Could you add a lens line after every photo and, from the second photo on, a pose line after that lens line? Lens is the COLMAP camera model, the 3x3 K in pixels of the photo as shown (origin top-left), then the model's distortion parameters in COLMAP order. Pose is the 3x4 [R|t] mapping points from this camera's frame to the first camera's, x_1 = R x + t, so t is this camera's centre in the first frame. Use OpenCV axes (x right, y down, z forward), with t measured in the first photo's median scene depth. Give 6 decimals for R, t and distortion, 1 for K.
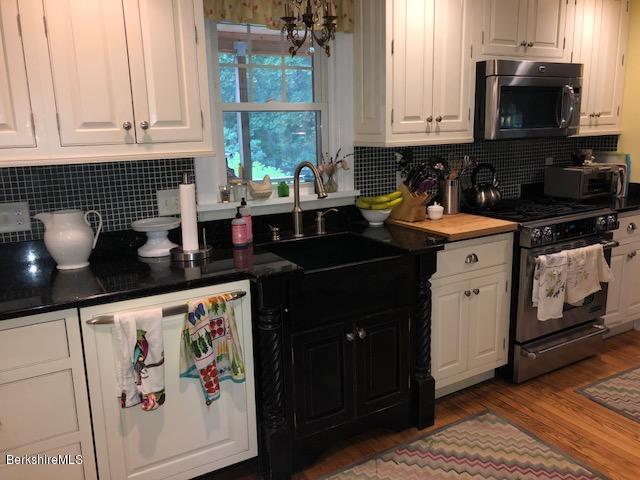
lens RADIAL K [[521.2, 0, 320.9], [0, 521.2, 235.8], [0, 0, 1]] dist [0.030905, -0.033143]
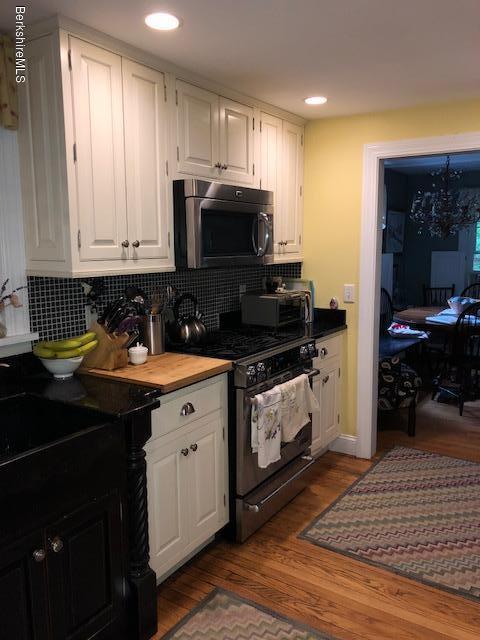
lens RADIAL K [[521.2, 0, 243.2], [0, 521.2, 316.4], [0, 0, 1]] dist [0.030905, -0.033143]
pose [[0.891403, -0.042240, 0.451238, -0.002445], [0.076389, 0.995406, -0.057725, -0.051429], [-0.446726, 0.085926, 0.890535, 0.210938]]
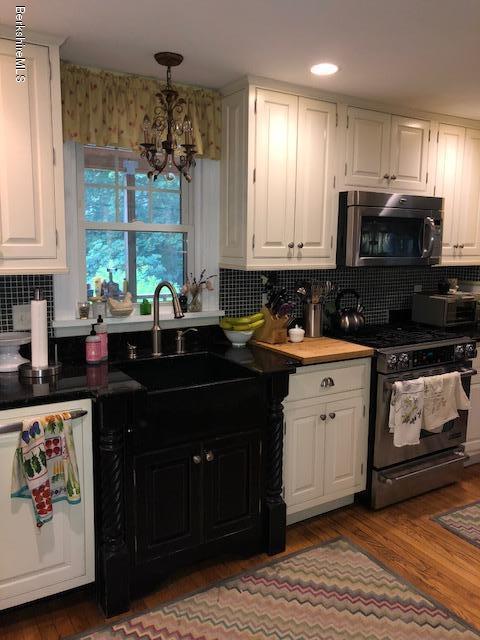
lens RADIAL K [[521.2, 0, 241.7], [0, 521.2, 314.3], [0, 0, 1]] dist [0.030905, -0.033143]
pose [[0.998930, 0.034762, 0.030514, 0.090150], [-0.032549, 0.996998, -0.070260, -0.012300], [-0.032864, 0.069192, 0.997062, -0.012767]]
